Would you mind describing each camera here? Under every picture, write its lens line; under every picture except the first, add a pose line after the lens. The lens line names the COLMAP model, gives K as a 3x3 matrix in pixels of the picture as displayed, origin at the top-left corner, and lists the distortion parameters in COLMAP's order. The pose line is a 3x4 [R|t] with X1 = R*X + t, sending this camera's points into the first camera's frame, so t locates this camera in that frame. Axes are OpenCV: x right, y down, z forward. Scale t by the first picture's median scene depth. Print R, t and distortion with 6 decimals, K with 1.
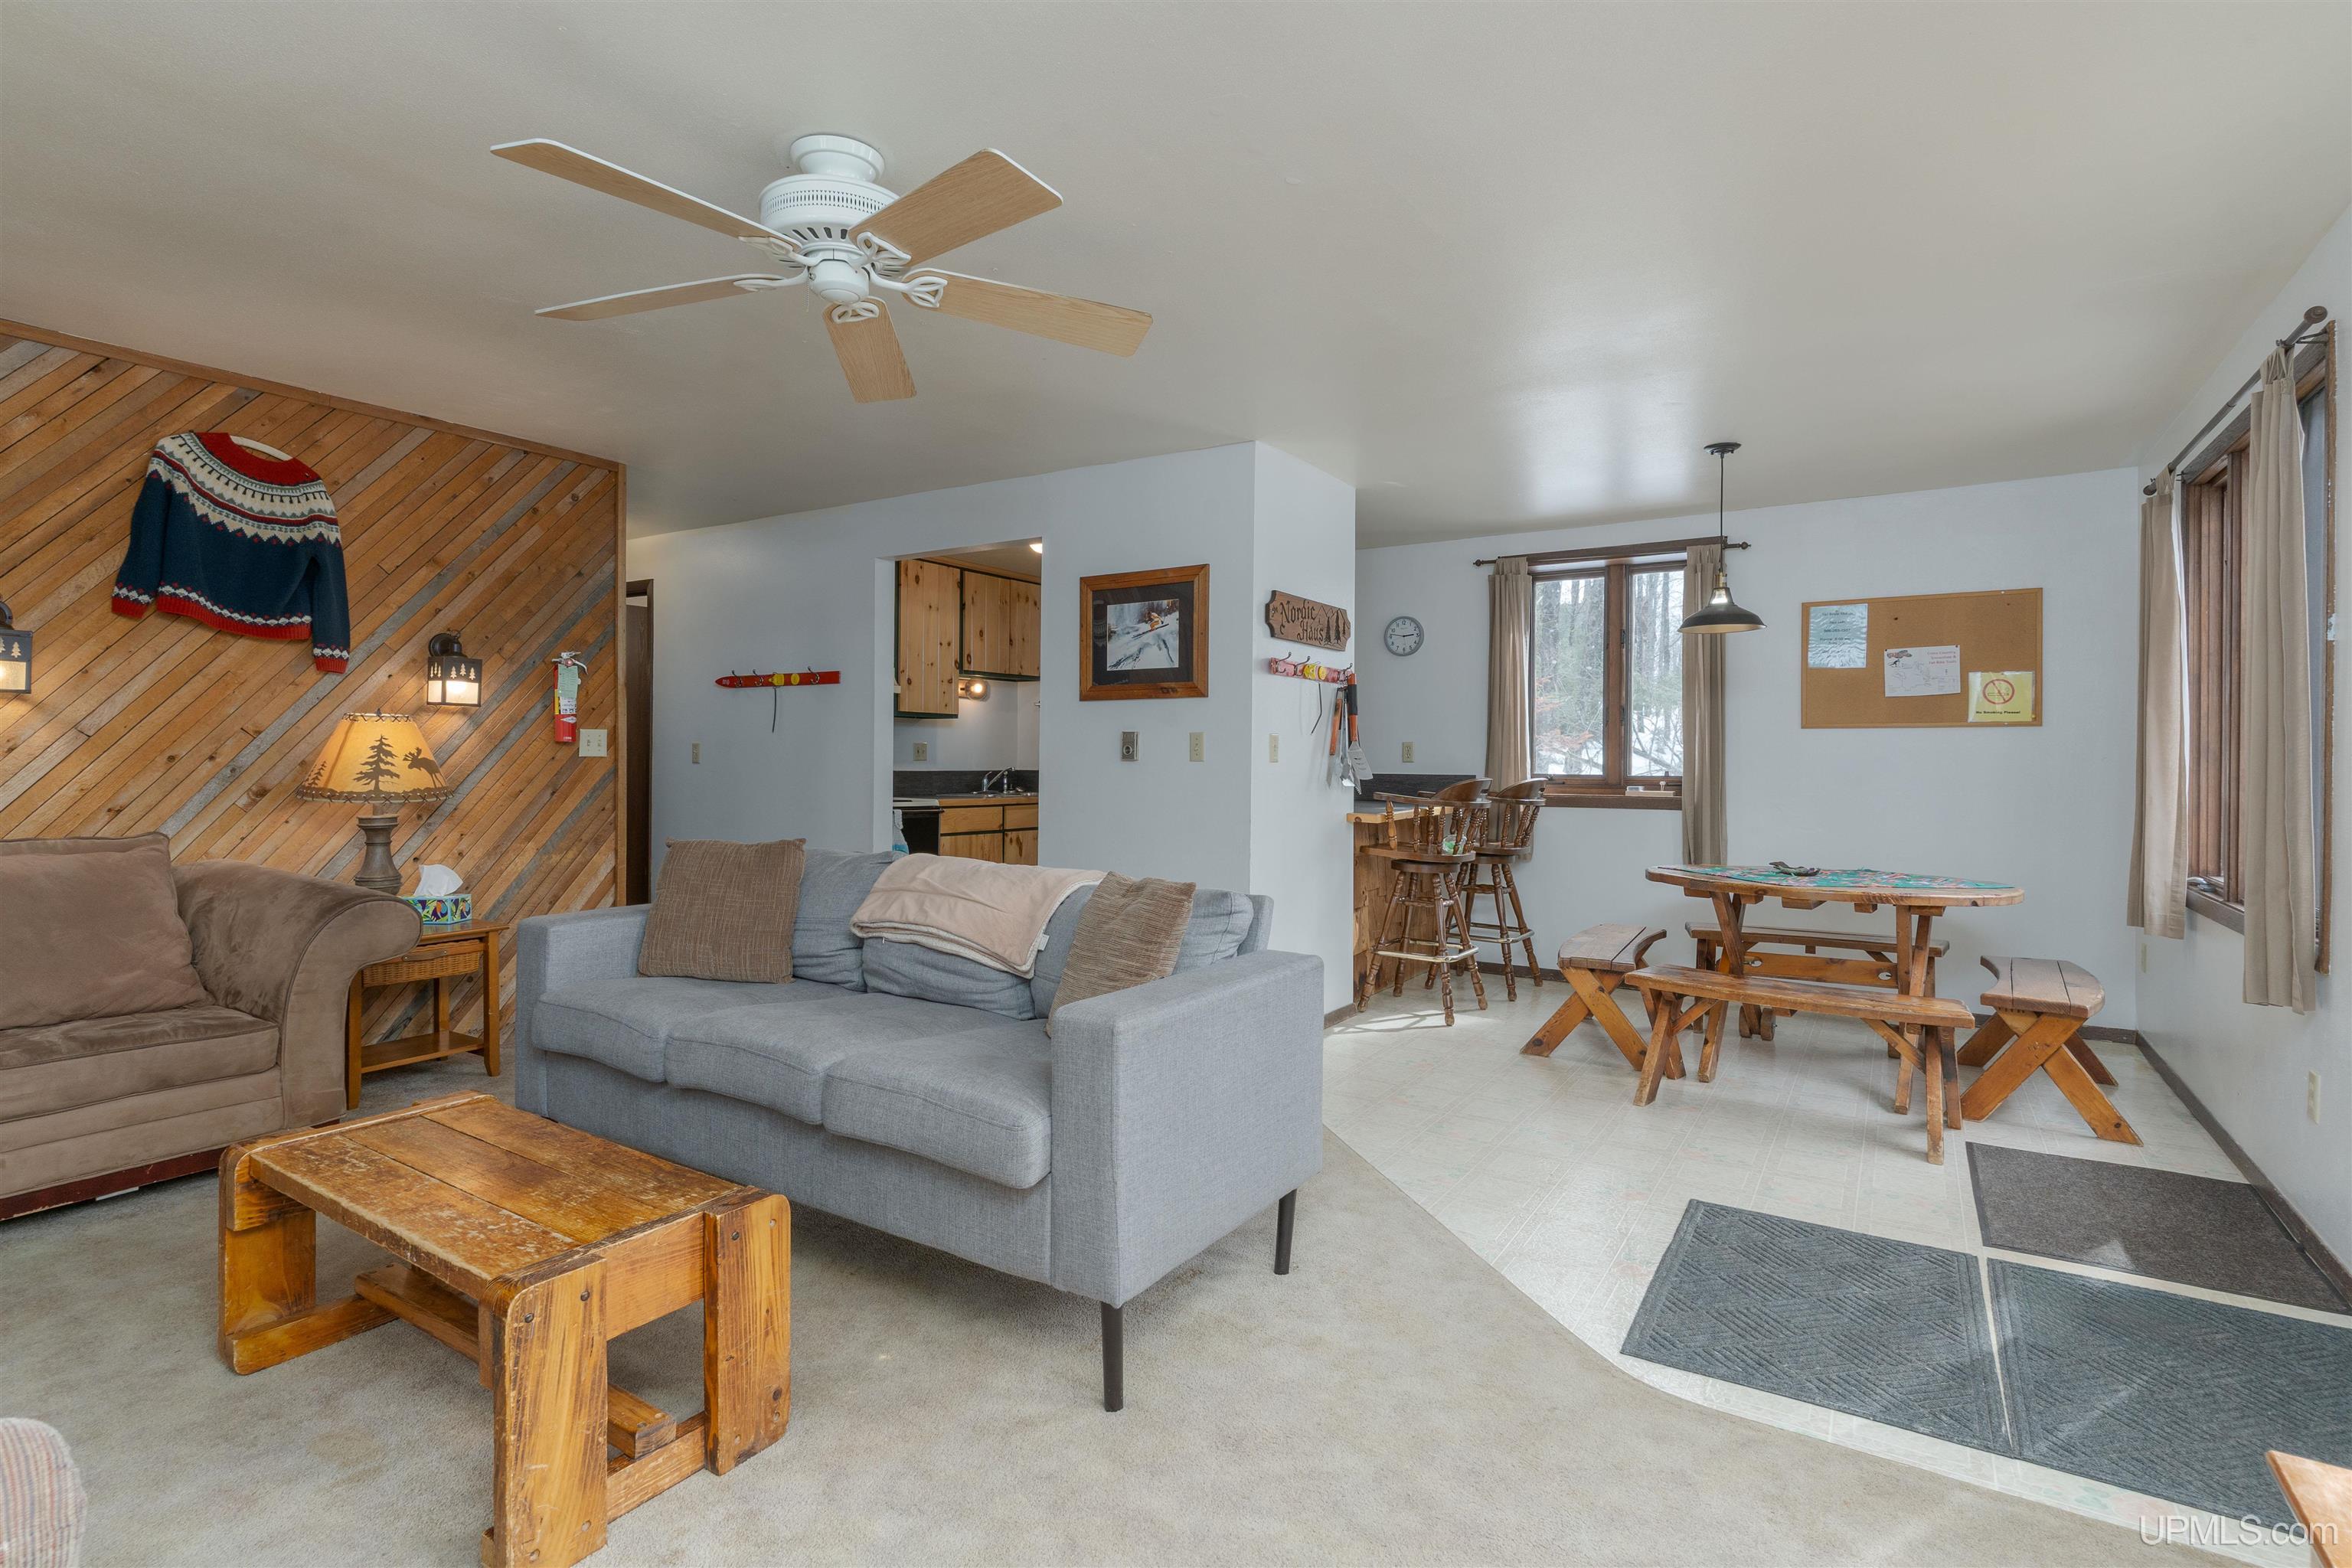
lens RADIAL K [[1133.7, 0, 1169.0], [0, 1133.7, 773.5], [0, 0, 1]] dist [0.001789, 0.001065]
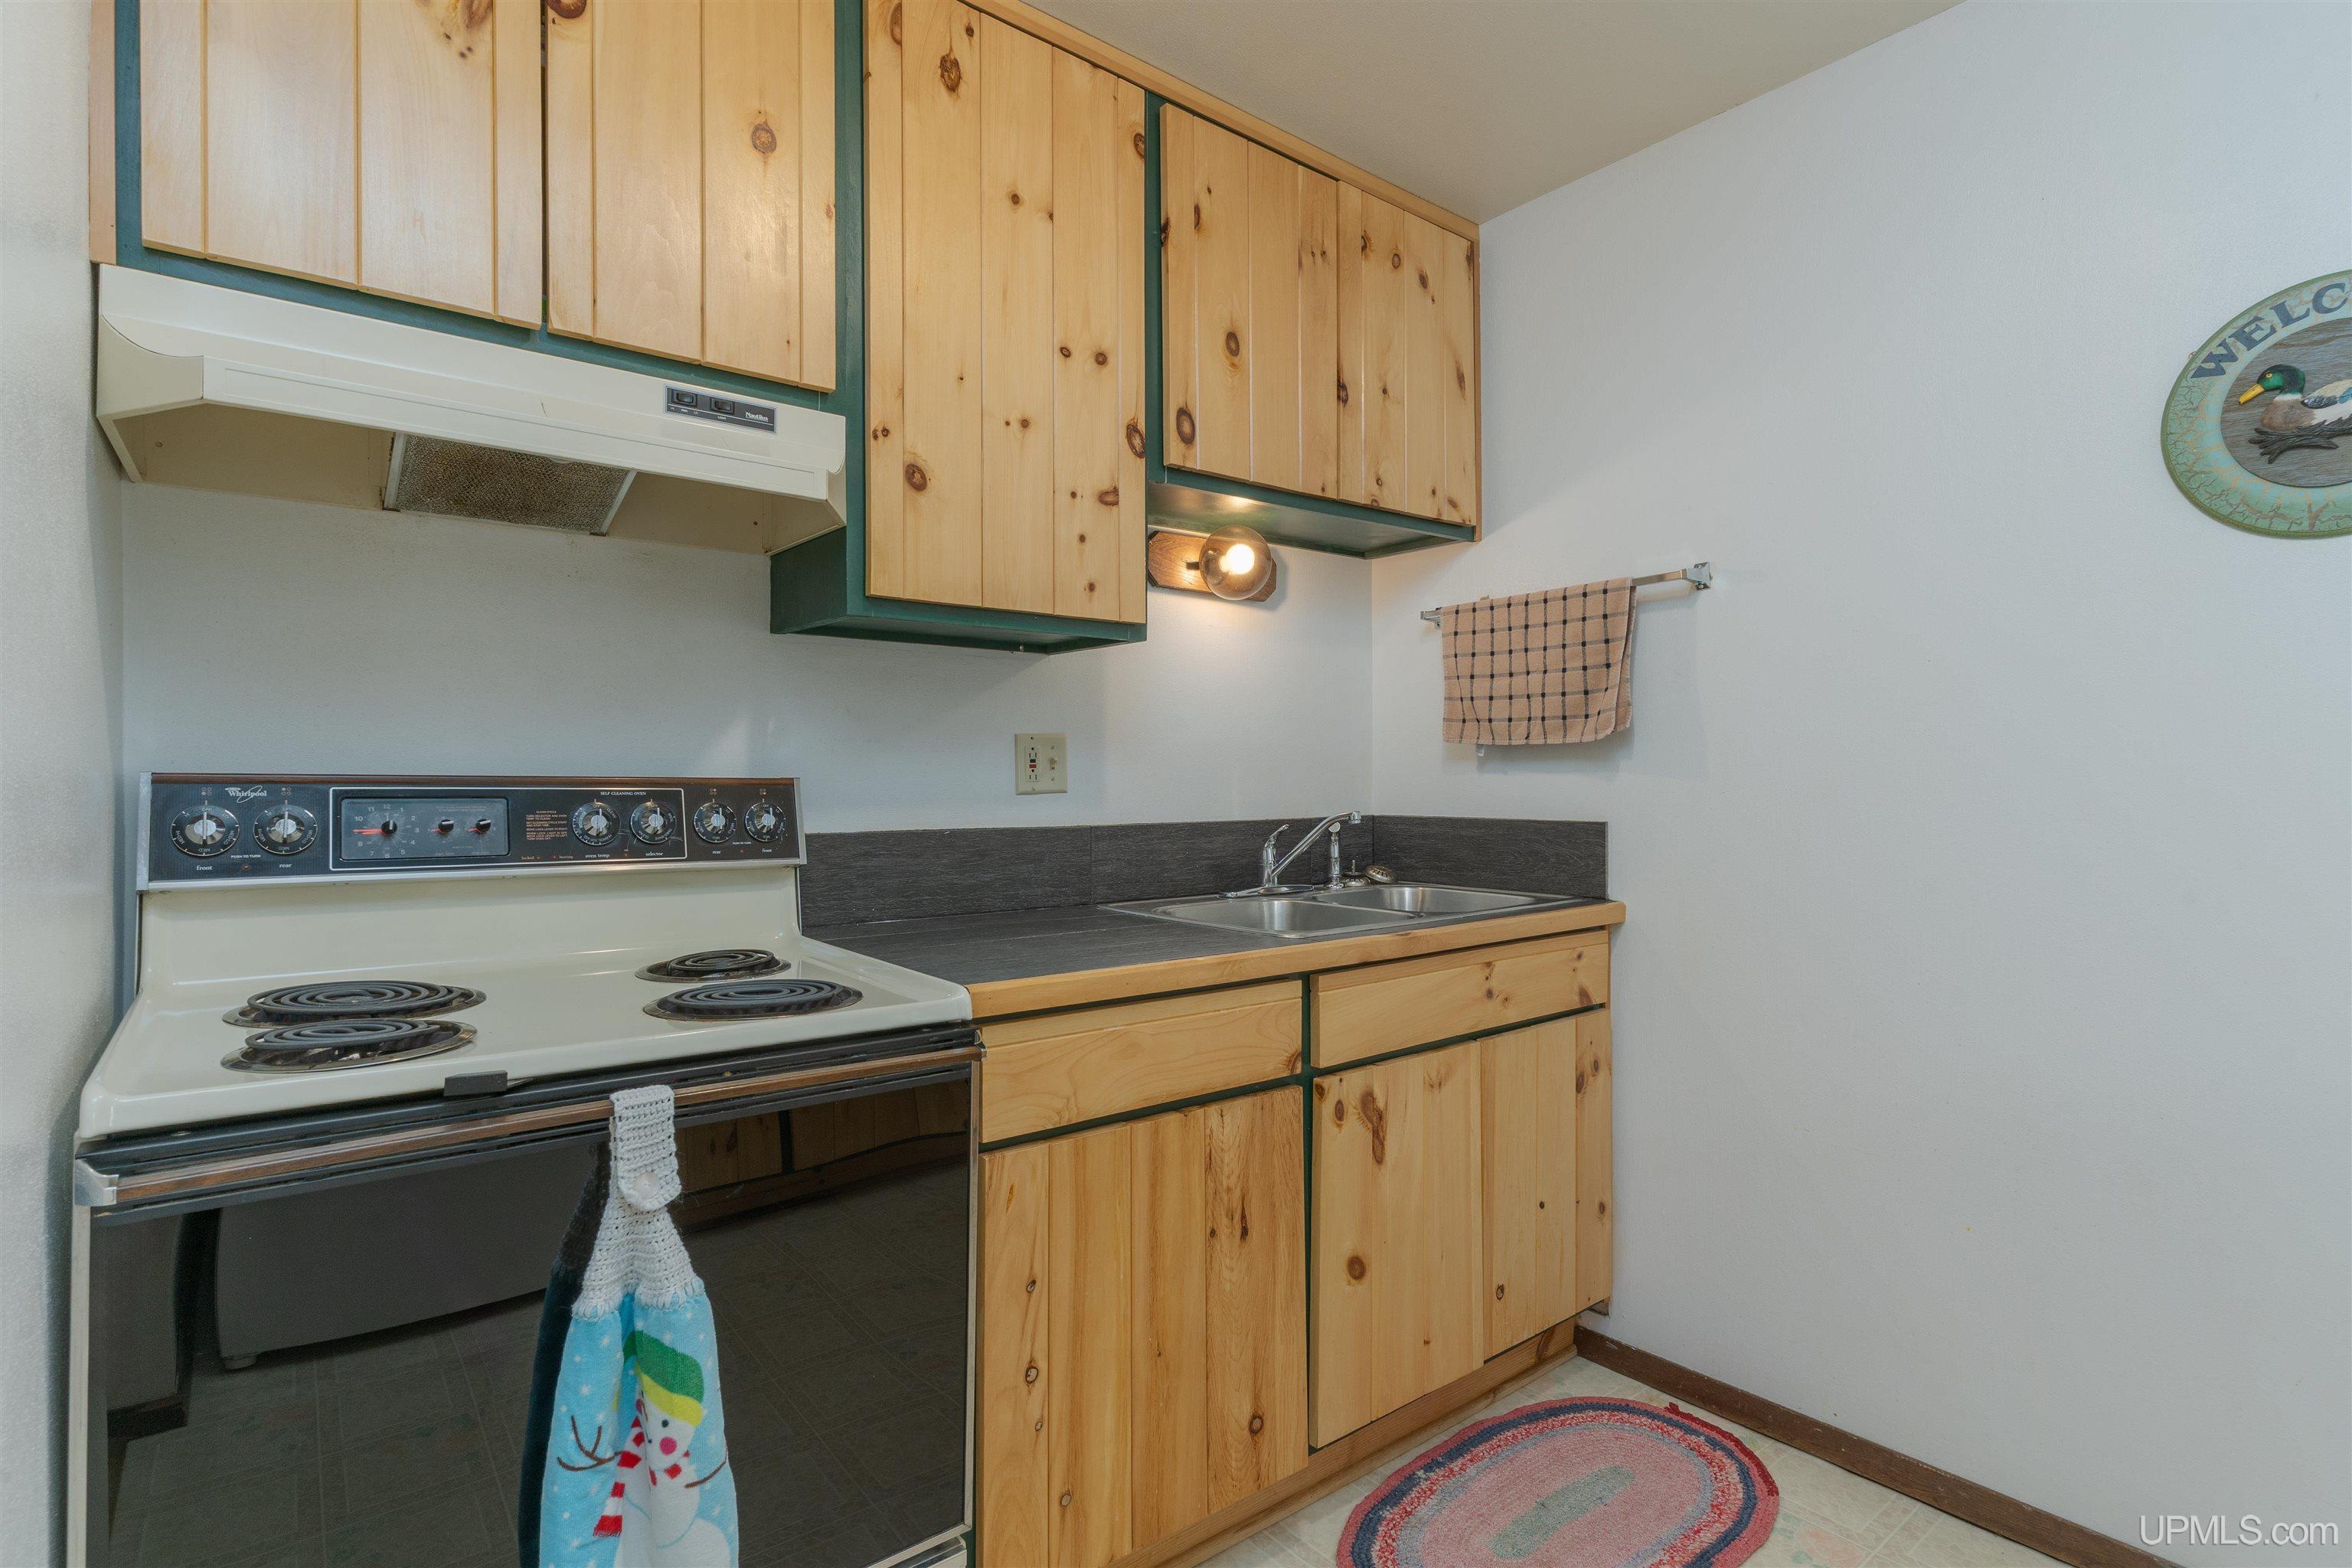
lens RADIAL K [[1133.7, 0, 1169.0], [0, 1133.7, 773.5], [0, 0, 1]] dist [0.001789, 0.001065]
pose [[0.946844, -0.012795, -0.321439, -0.090866], [0.006047, 0.999740, -0.021982, -0.009744], [0.321637, 0.018869, 0.946675, 0.728275]]
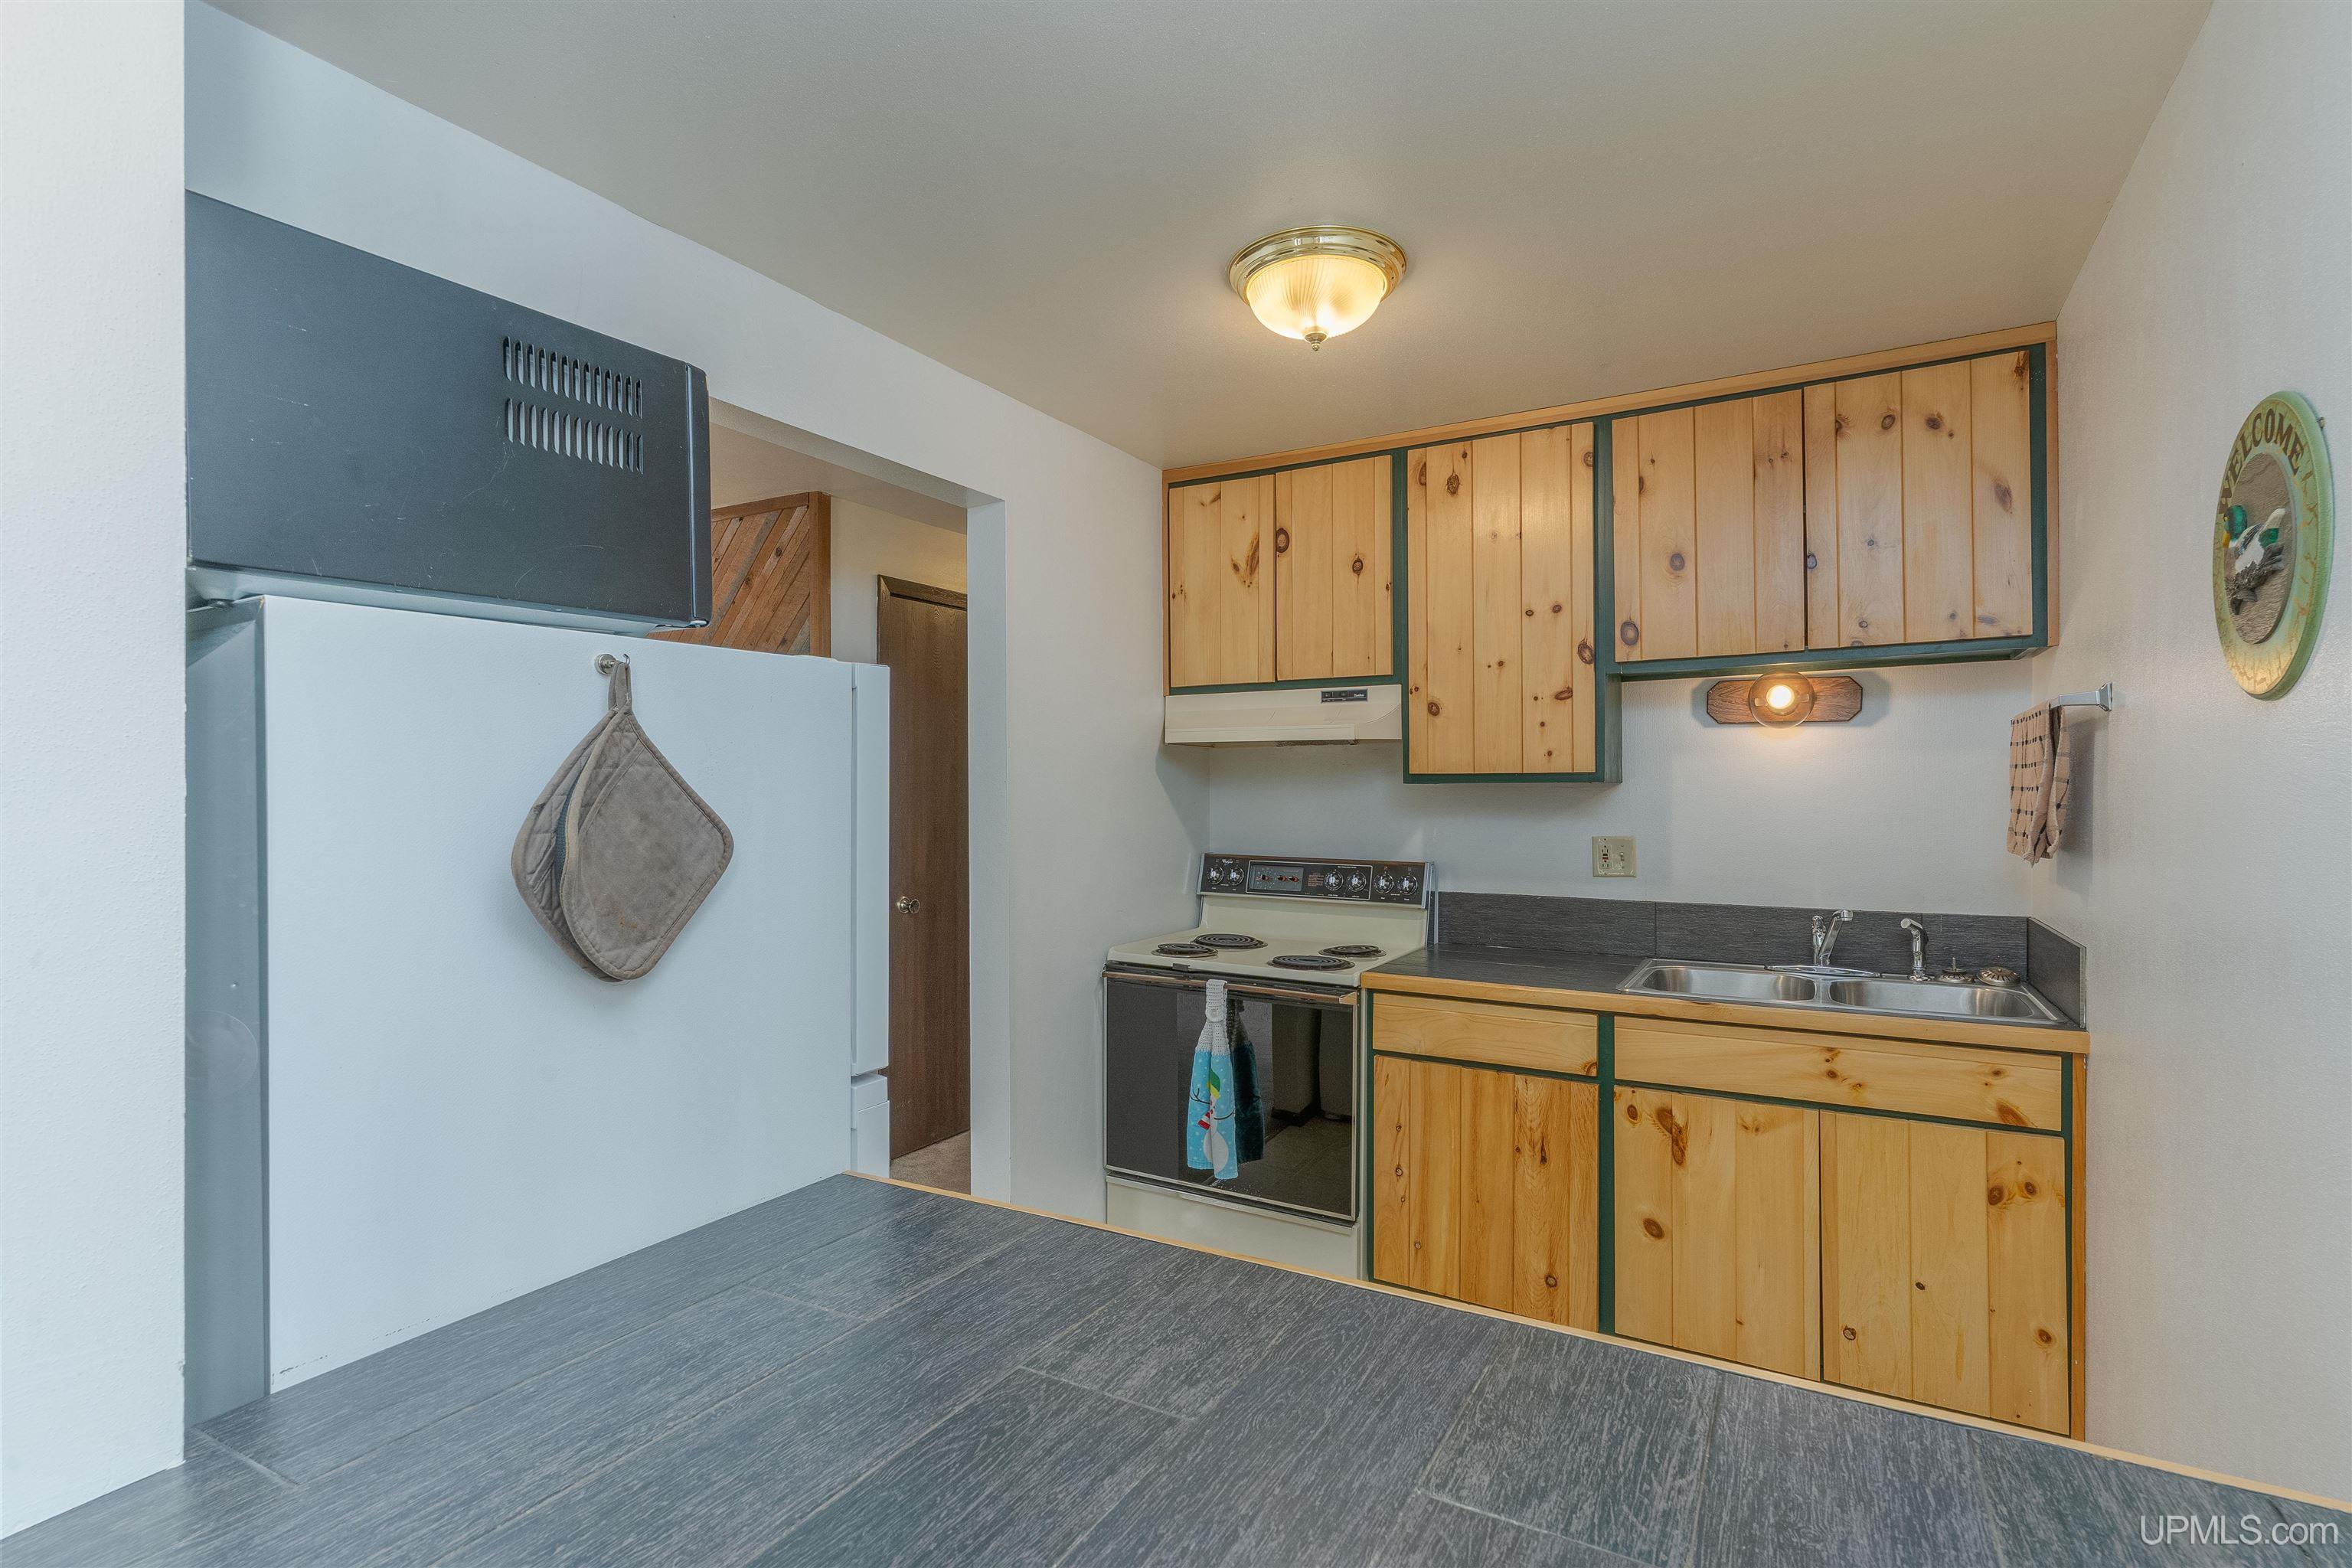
lens RADIAL K [[1133.7, 0, 1169.0], [0, 1133.7, 773.5], [0, 0, 1]] dist [0.001789, 0.001065]
pose [[0.043511, -0.026119, -0.998711, 0.216233], [-0.013238, 0.999555, -0.026718, -0.037529], [0.998965, 0.014383, 0.043146, 0.808774]]
